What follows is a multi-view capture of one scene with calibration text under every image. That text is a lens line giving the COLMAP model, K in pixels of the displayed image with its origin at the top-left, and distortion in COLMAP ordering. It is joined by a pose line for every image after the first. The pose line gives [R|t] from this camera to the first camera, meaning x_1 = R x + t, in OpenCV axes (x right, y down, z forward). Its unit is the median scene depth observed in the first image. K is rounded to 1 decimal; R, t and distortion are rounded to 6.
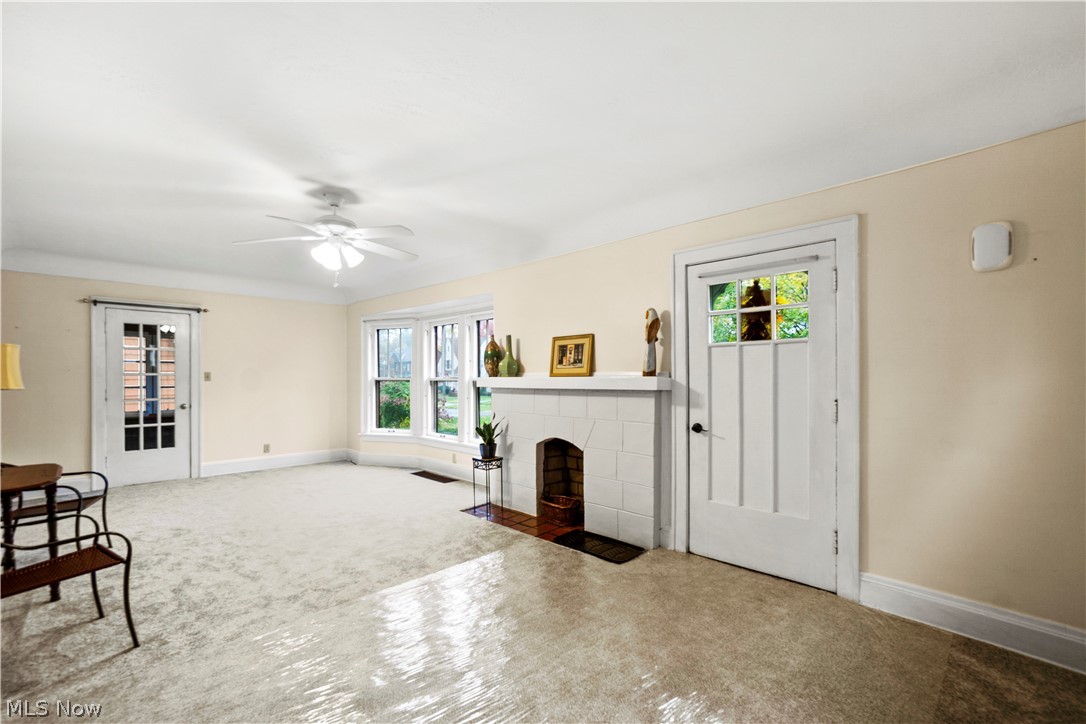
lens RADIAL K [[482.5, 0, 553.8], [0, 482.5, 379.0], [0, 0, 1]] dist [-0.002024, -0.000224]
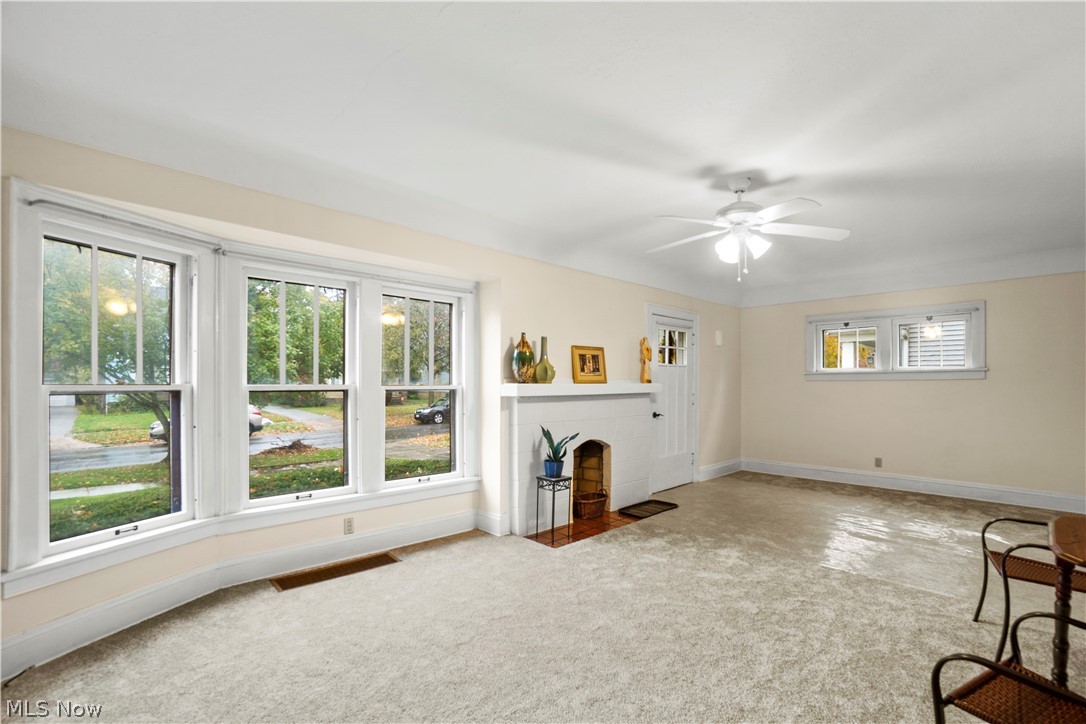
lens RADIAL K [[482.5, 0, 553.8], [0, 482.5, 379.0], [0, 0, 1]] dist [-0.002024, -0.000224]
pose [[0.032179, 0.013250, 0.999394, -1.059369], [0.000717, 0.999912, -0.013280, -0.000237], [-0.999482, 0.001144, 0.032167, 1.026605]]
